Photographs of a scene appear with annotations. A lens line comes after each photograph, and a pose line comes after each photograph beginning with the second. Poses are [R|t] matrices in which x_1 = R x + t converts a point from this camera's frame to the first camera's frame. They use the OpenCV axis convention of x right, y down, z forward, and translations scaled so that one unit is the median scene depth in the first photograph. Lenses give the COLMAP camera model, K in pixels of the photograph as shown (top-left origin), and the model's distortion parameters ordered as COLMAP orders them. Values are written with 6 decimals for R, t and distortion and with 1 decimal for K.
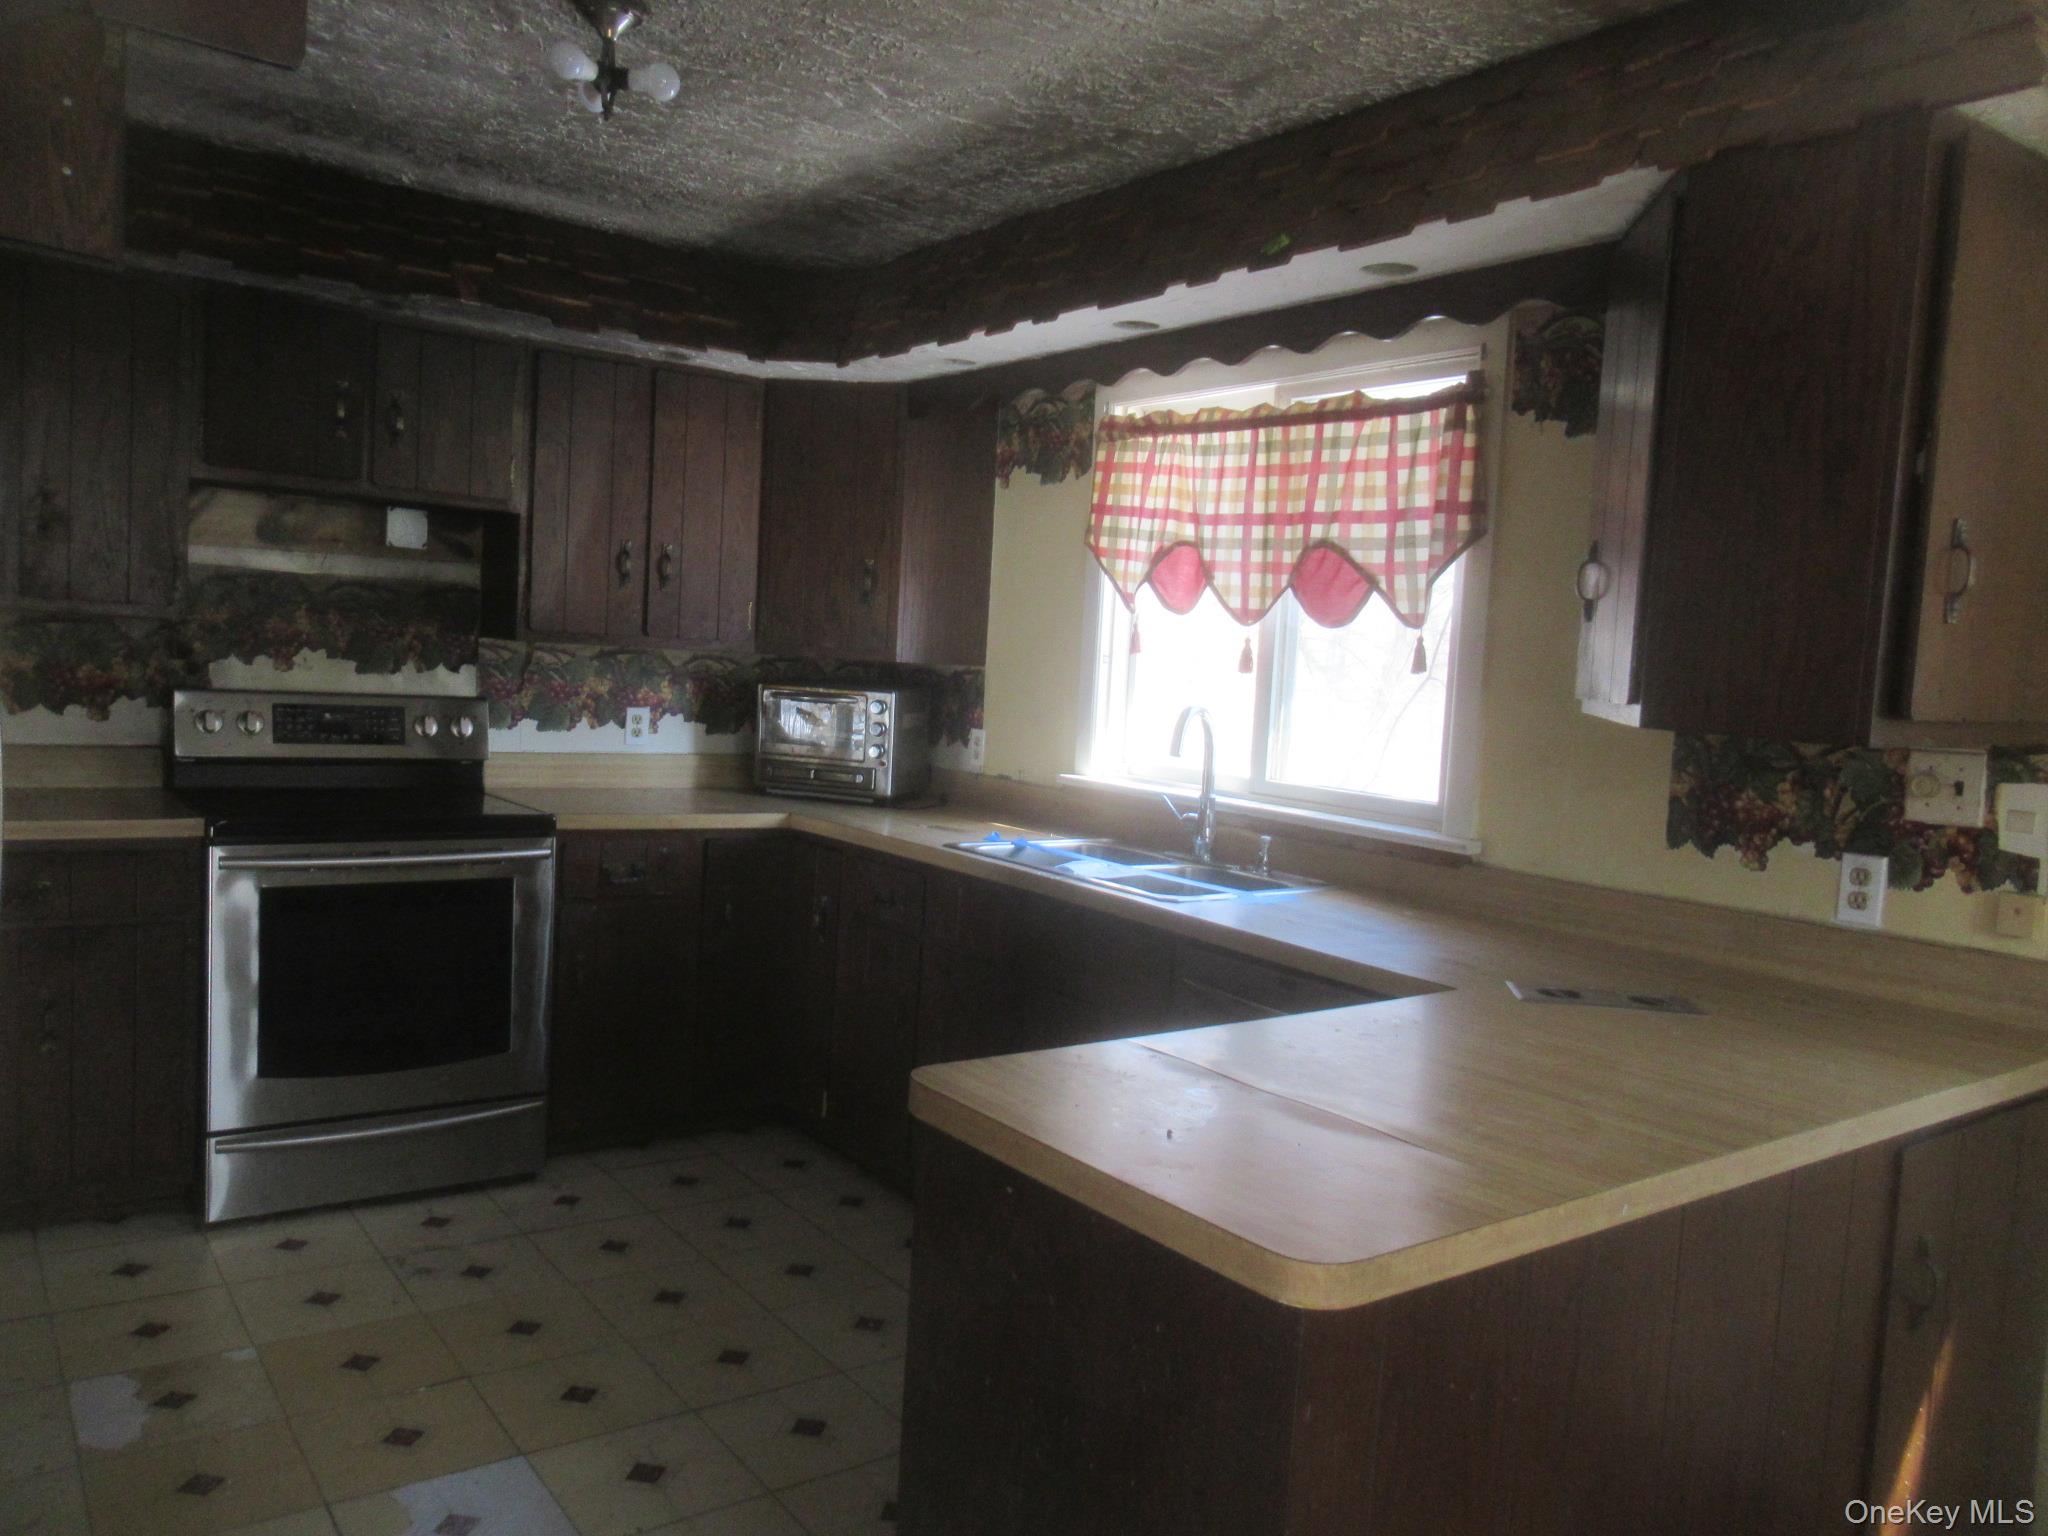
lens RADIAL K [[1537.3, 0, 1029.2], [0, 1537.3, 772.2], [0, 0, 1]] dist [0.001181, -0.002887]
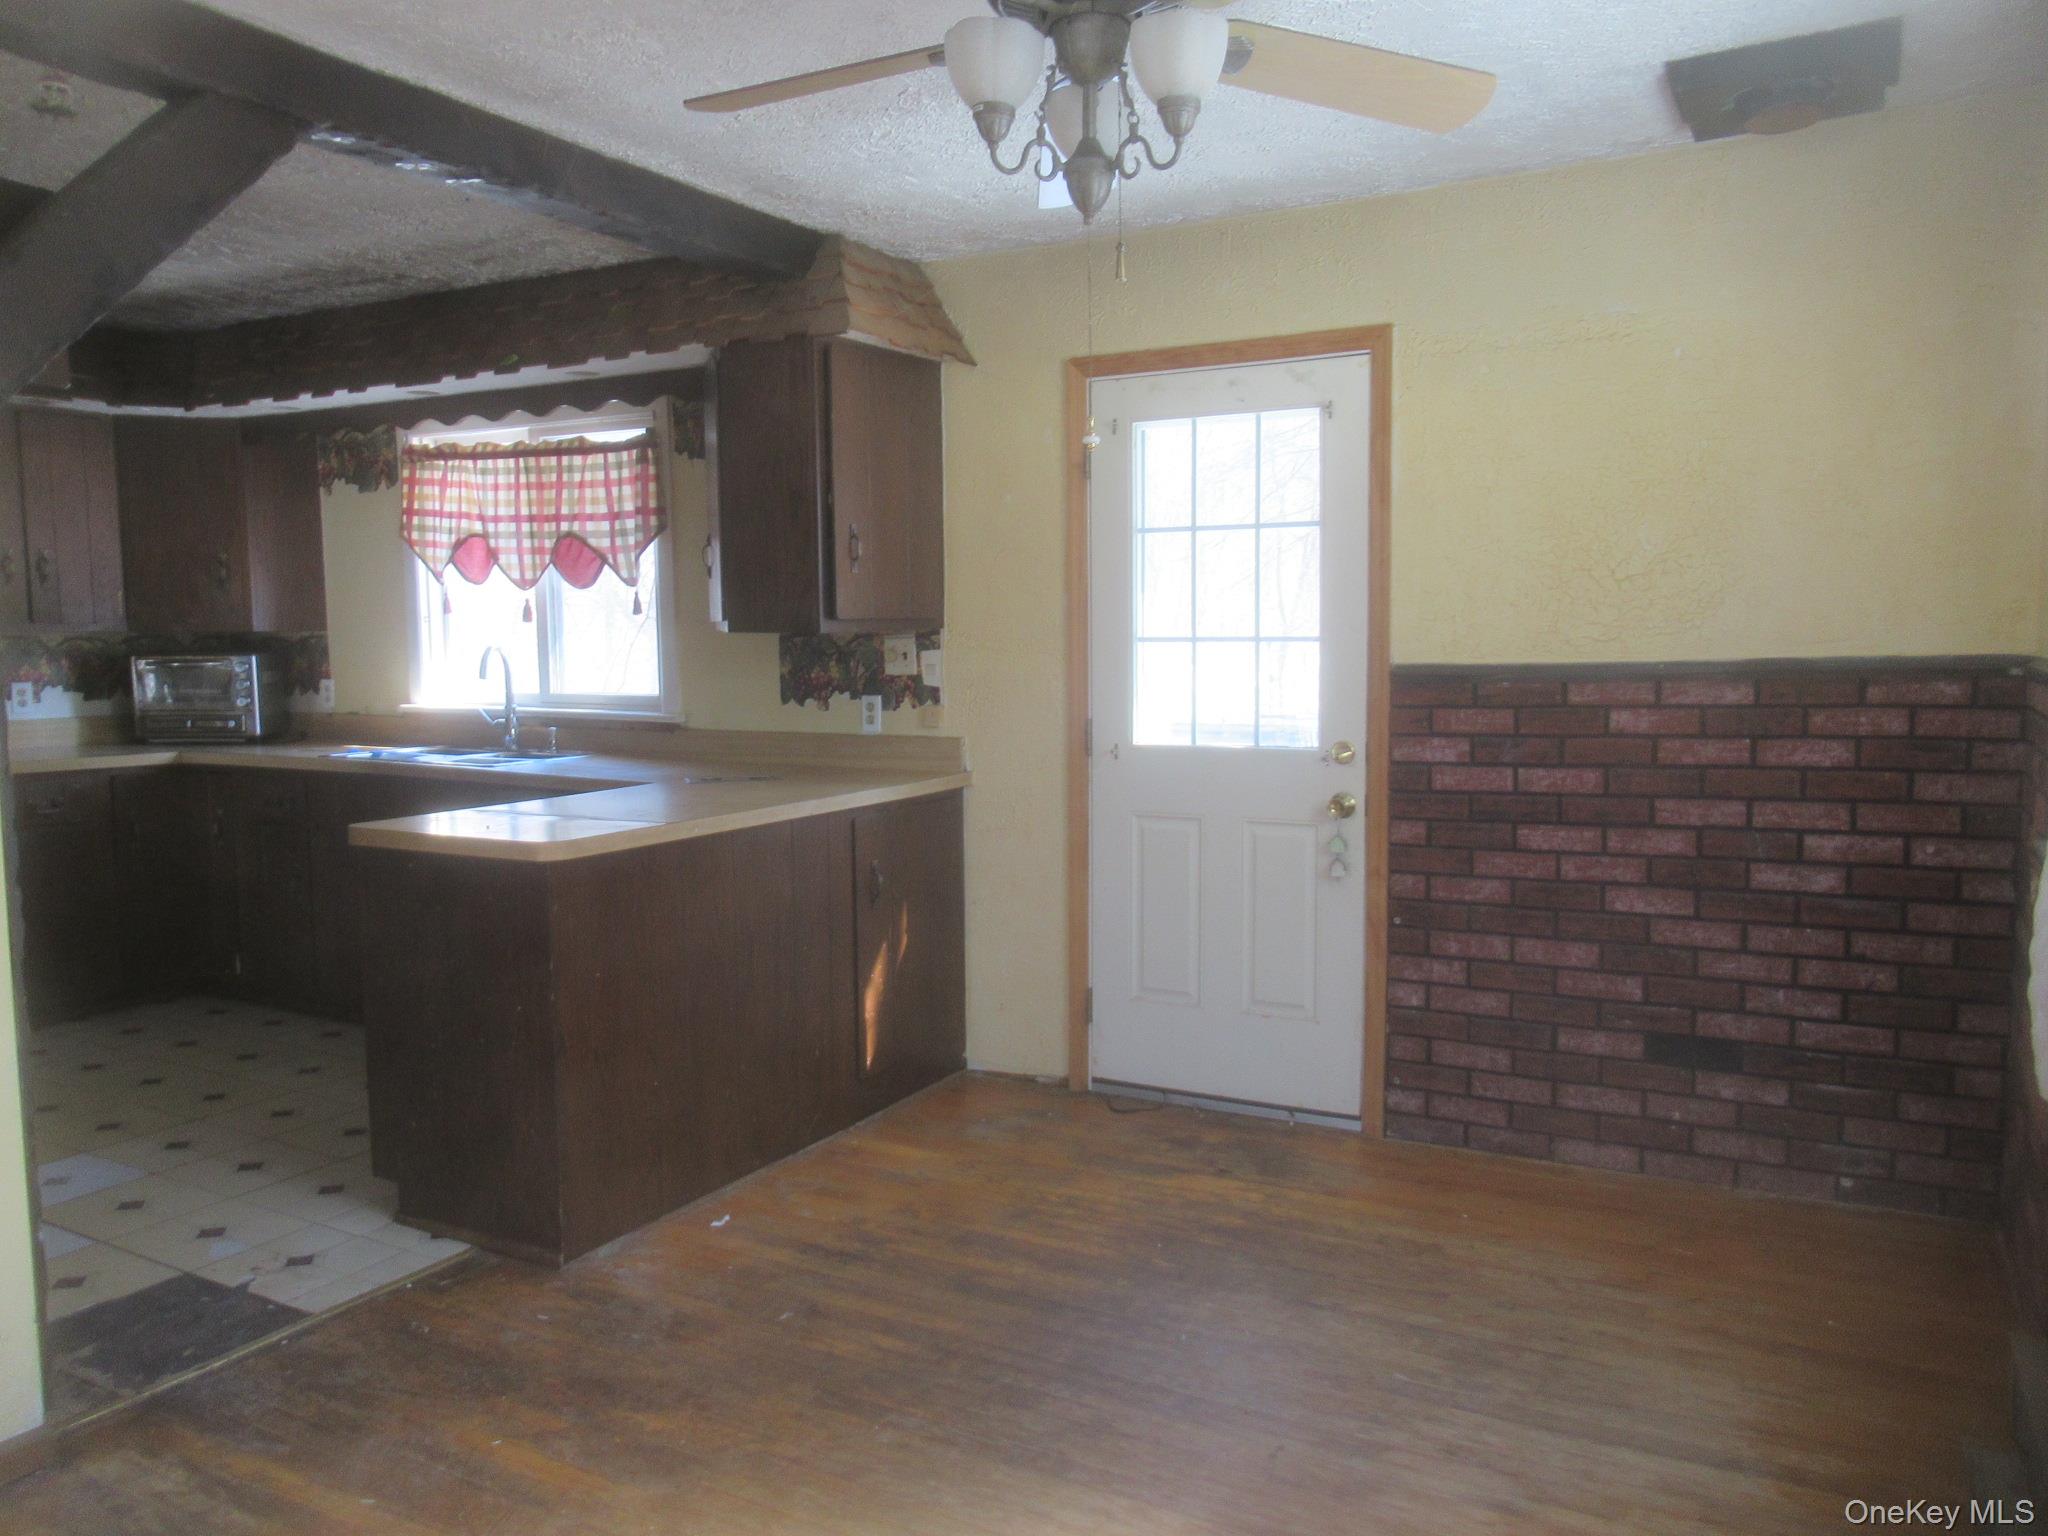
lens RADIAL K [[1534.3, 0, 1080.0], [0, 1534.3, 795.6], [0, 0, 1]] dist [0.000130, -0.025138]
pose [[0.896568, -0.106821, 0.429831, -0.036624], [0.088291, 0.994107, 0.062892, 0.056253], [-0.434016, -0.018437, 0.900716, -0.573385]]
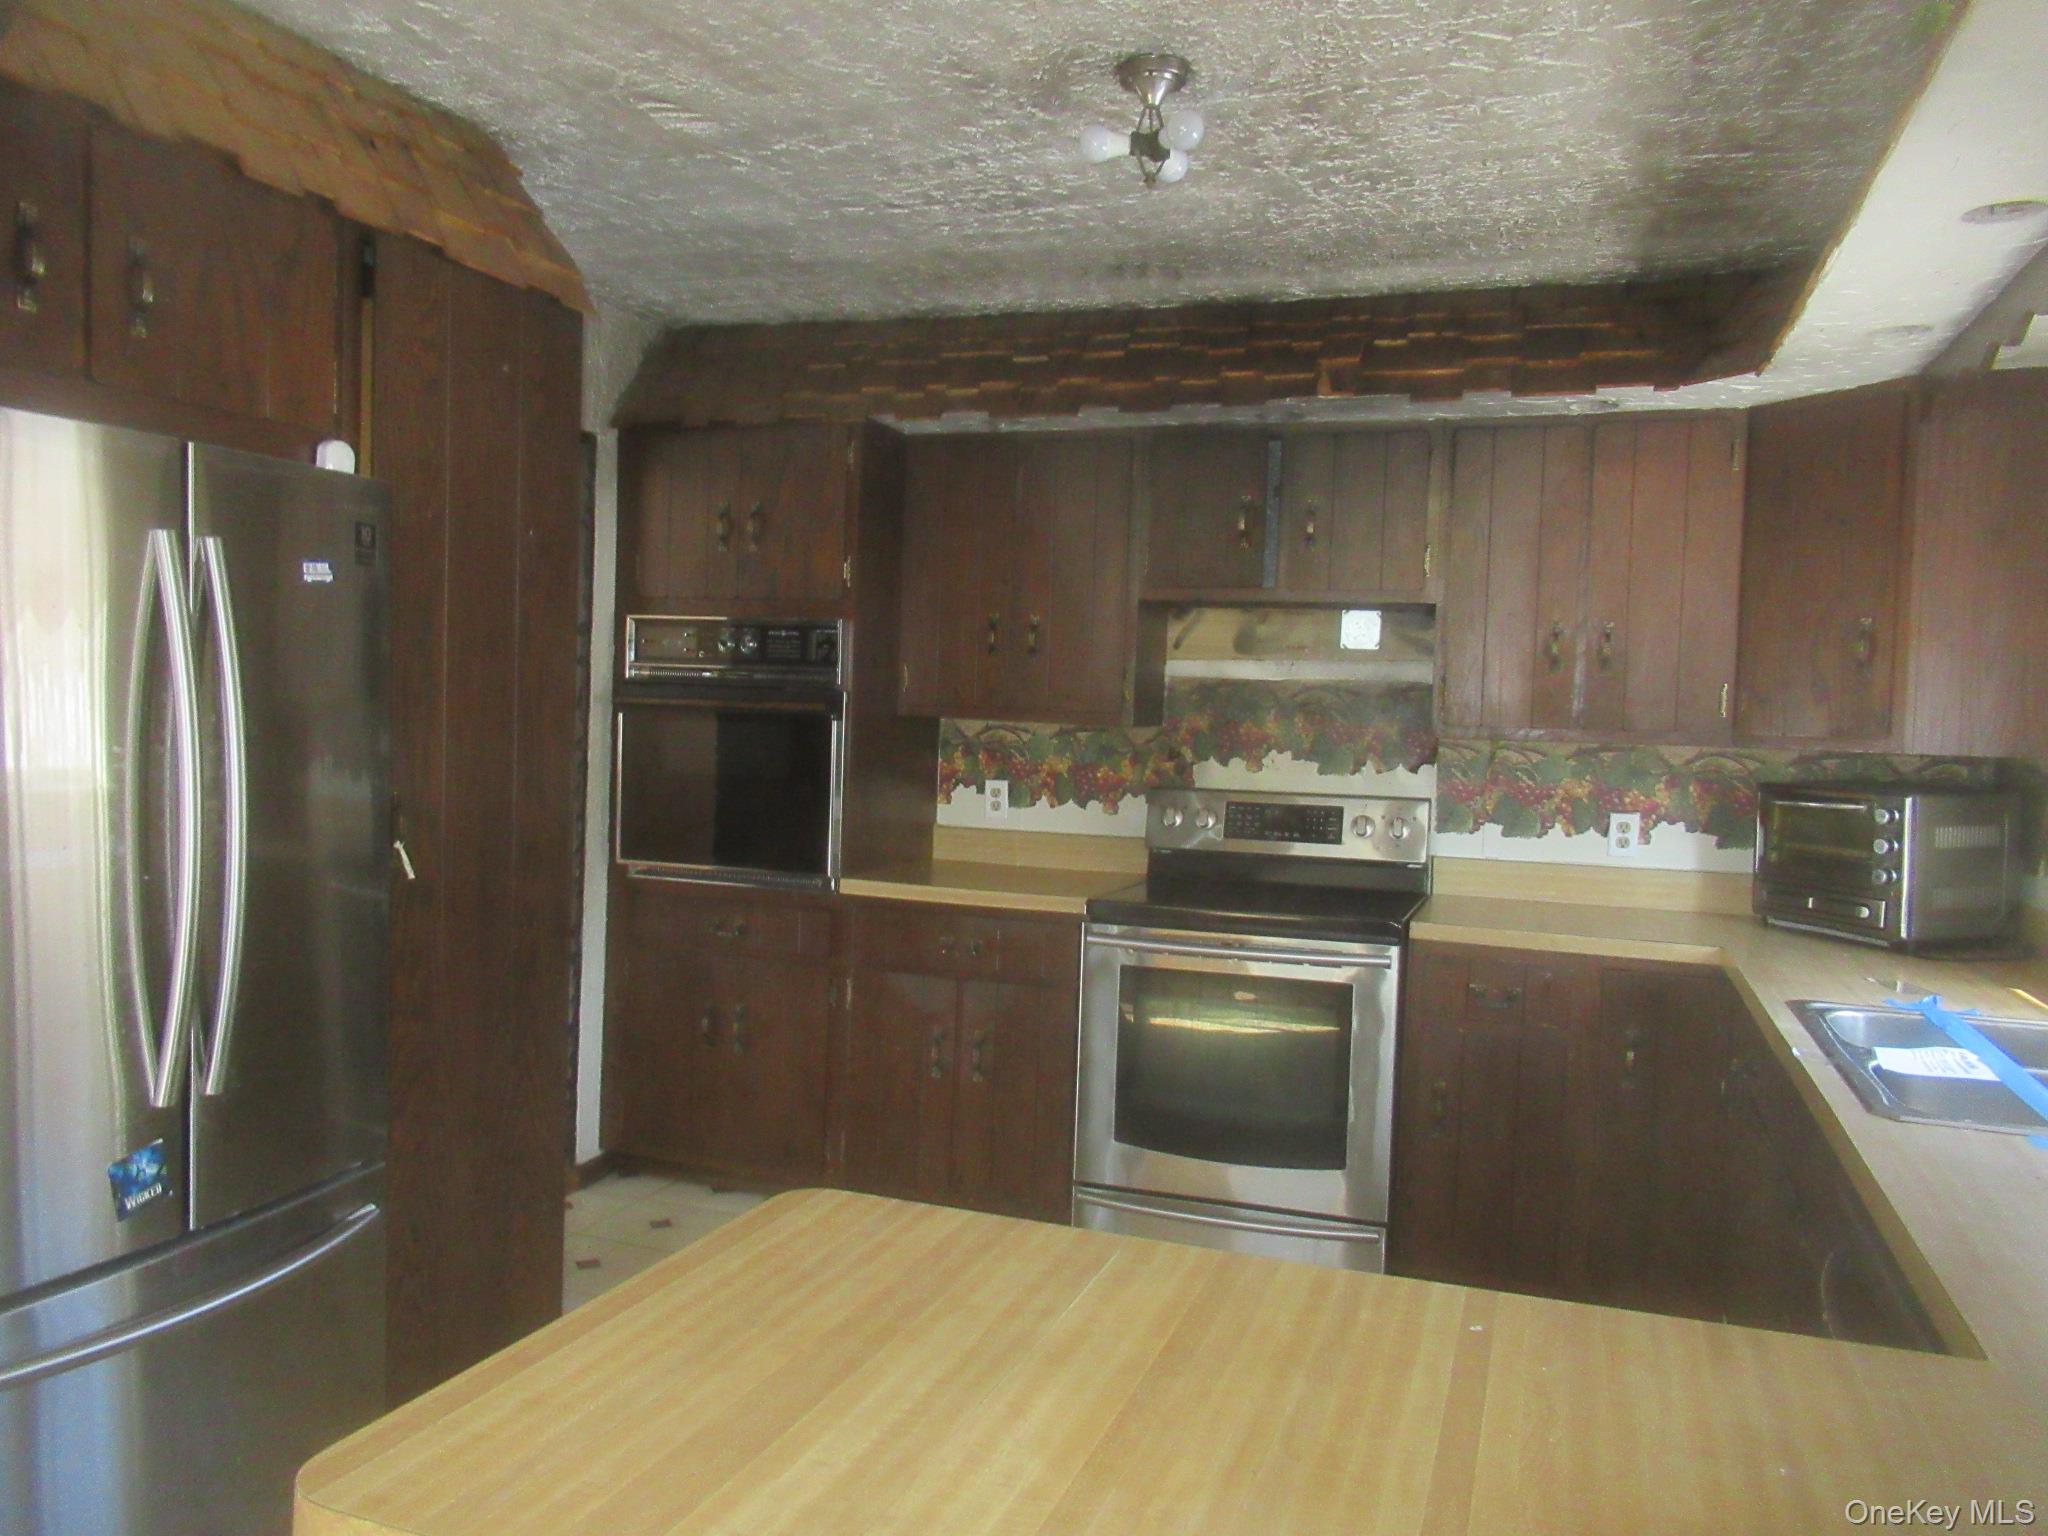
lens RADIAL K [[1545.0, 0, 1024.2], [0, 1545.0, 774.5], [0, 0, 1]] dist [0.004471, -0.001775]
pose [[0.560209, -0.009953, -0.828291, 0.340073], [-0.058765, 0.996931, -0.051725, 0.000891], [0.826264, 0.077652, 0.557905, 0.290779]]
